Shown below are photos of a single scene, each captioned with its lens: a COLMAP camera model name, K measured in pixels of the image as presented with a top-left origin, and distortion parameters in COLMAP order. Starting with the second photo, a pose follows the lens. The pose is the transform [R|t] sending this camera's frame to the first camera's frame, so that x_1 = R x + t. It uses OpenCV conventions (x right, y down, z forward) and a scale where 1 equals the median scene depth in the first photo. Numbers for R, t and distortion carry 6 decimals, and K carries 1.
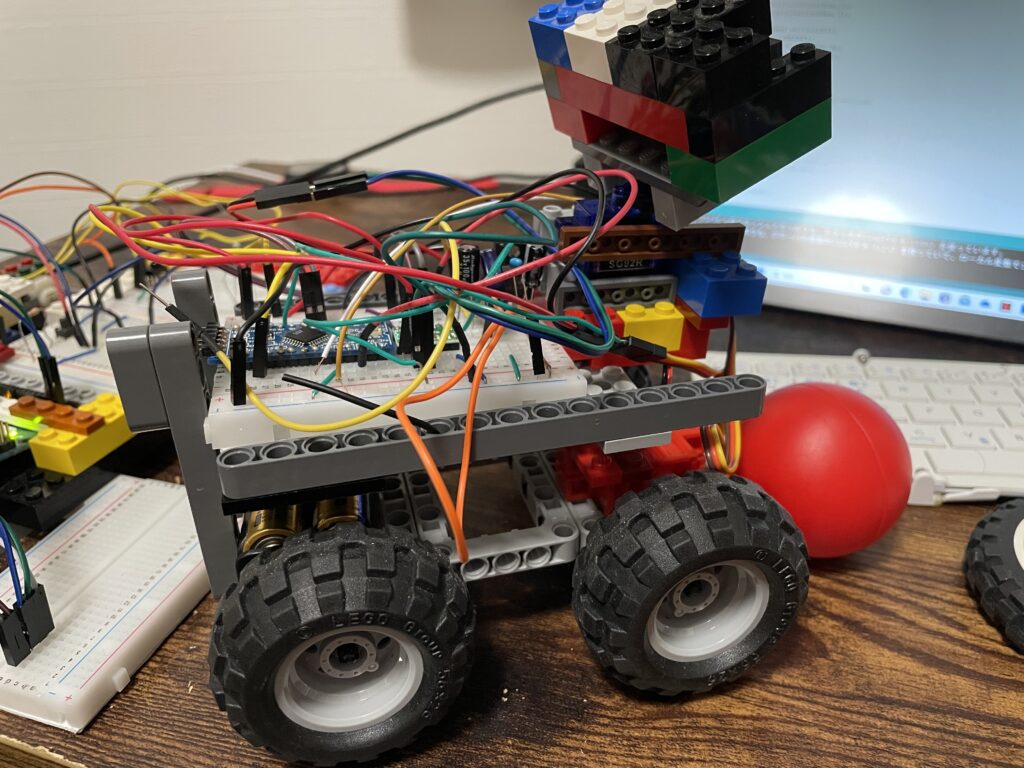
lens RADIAL K [[791.9, 0, 512.0], [0, 791.9, 384.0], [0, 0, 1]] dist [0.042912, -0.100208]
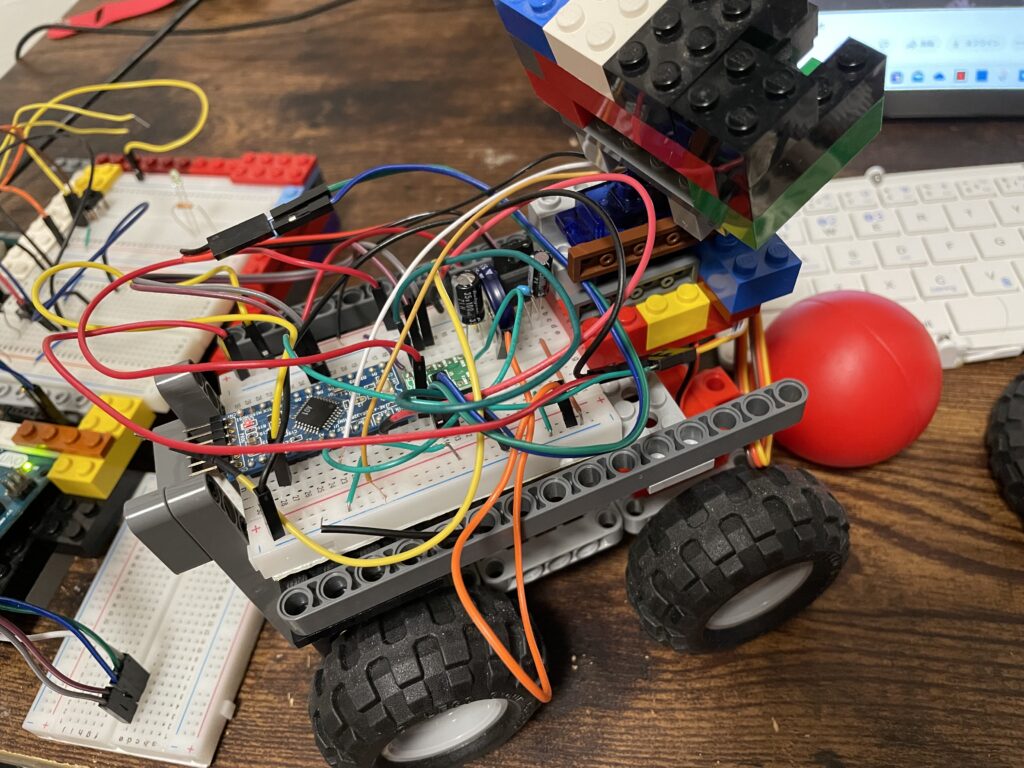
lens RADIAL K [[791.9, 0, 512.0], [0, 791.9, 384.0], [0, 0, 1]] dist [0.042912, -0.100208]
pose [[0.985040, -0.172035, -0.010041, -0.016306], [0.163052, 0.911584, 0.377398, -0.388947], [-0.055773, -0.373389, 0.925997, 0.126342]]
